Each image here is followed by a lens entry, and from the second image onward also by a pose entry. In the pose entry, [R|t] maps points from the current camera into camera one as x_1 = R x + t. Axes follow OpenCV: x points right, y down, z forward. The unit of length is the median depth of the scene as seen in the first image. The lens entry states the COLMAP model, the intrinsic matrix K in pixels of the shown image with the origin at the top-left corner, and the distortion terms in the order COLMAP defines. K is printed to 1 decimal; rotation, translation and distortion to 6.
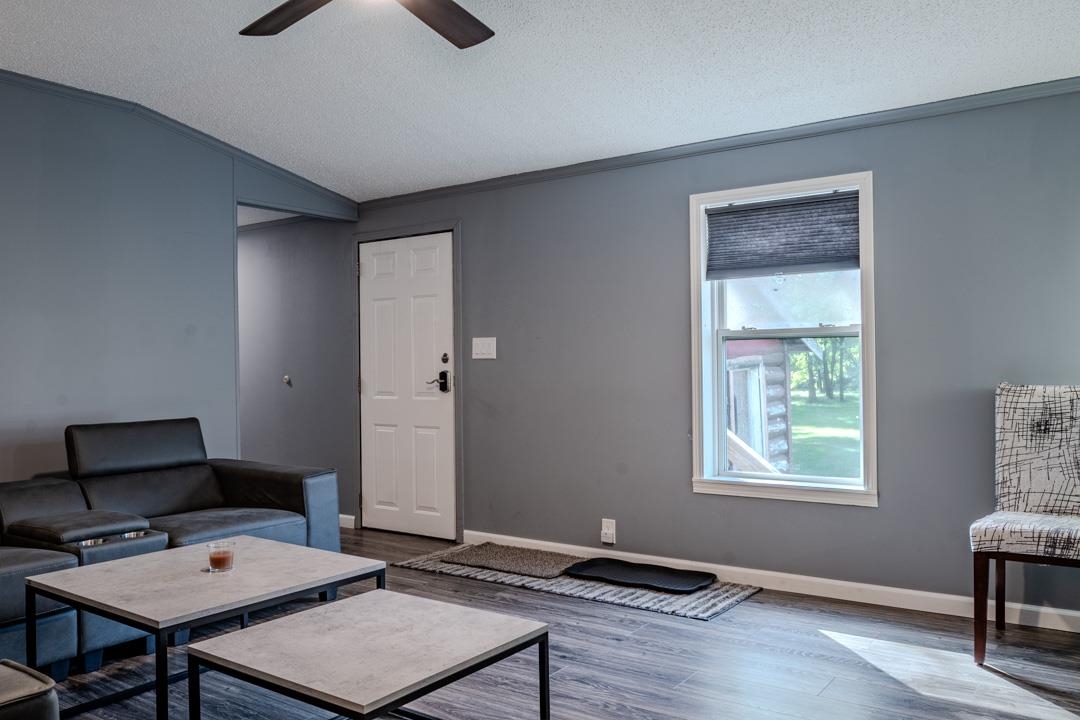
lens RADIAL K [[856.0, 0, 542.6], [0, 856.0, 359.1], [0, 0, 1]] dist [-0.024986, 0.015560]
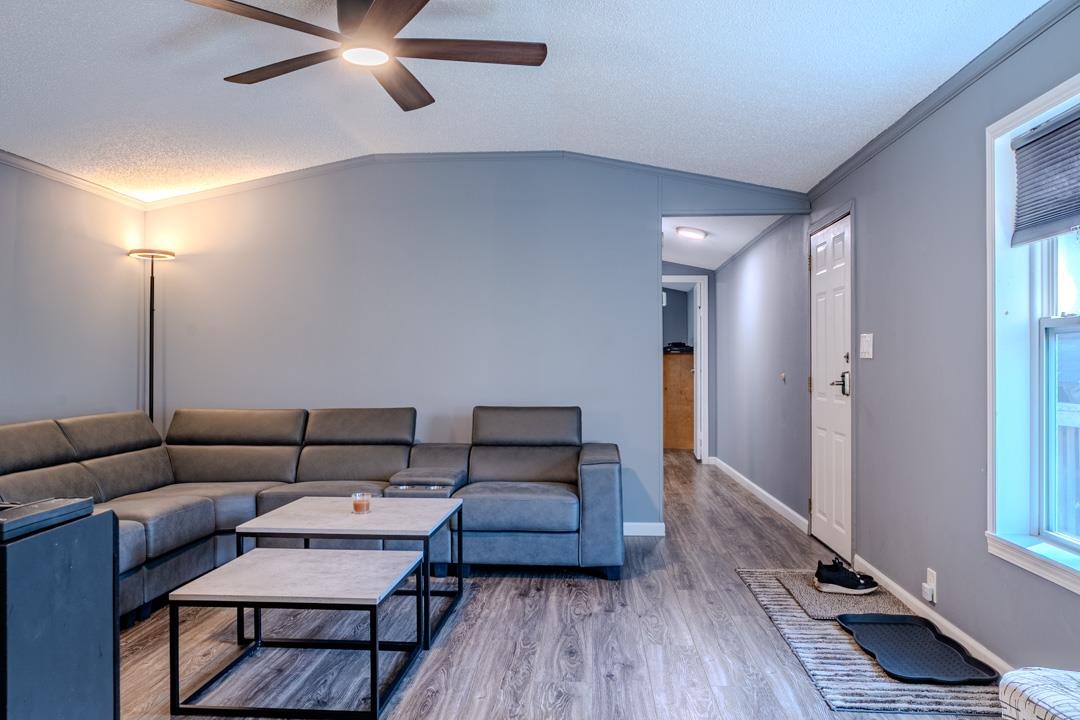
lens RADIAL K [[856.0, 0, 537.7], [0, 856.0, 364.4], [0, 0, 1]] dist [-0.024986, 0.015560]
pose [[0.521052, 0.013096, -0.853425, 0.617280], [0.000356, 0.999879, 0.015561, -0.009763], [0.853525, -0.008412, 0.520984, 0.345496]]
